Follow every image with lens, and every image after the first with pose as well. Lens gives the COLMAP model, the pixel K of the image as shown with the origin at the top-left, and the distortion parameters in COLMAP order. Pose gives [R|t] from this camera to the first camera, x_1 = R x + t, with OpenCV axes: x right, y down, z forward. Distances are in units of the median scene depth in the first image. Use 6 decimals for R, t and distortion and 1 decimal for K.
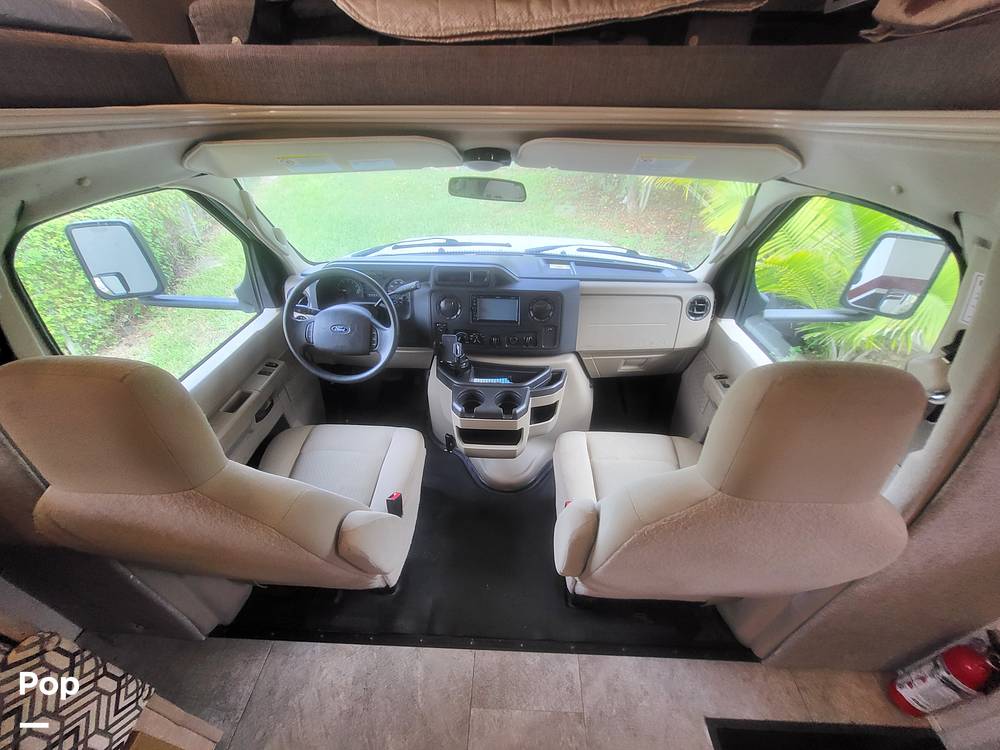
lens RADIAL K [[393.5, 0, 501.4], [0, 393.5, 368.5], [0, 0, 1]] dist [-0.000299, -0.000201]
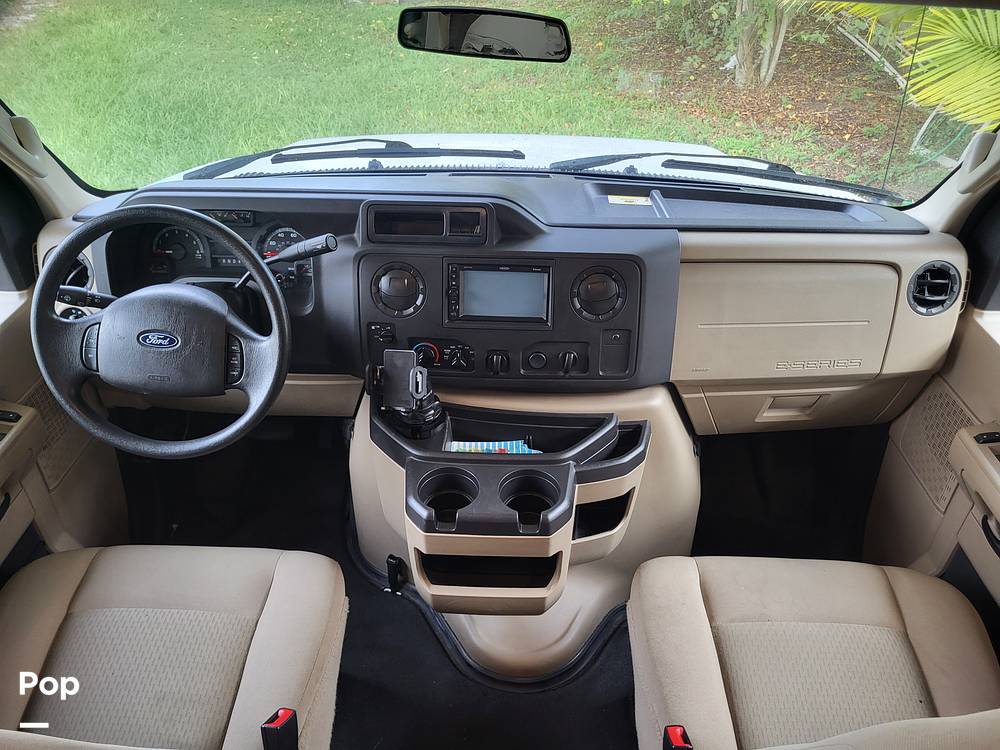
lens RADIAL K [[770.5, 0, 498.3], [0, 770.5, 379.3], [0, 0, 1]] dist [0.020127, -0.002982]
pose [[0.999782, -0.006954, 0.019704, -0.032239], [0.007297, 0.999823, -0.017360, -0.031946], [-0.019580, 0.017500, 0.999655, 0.089527]]
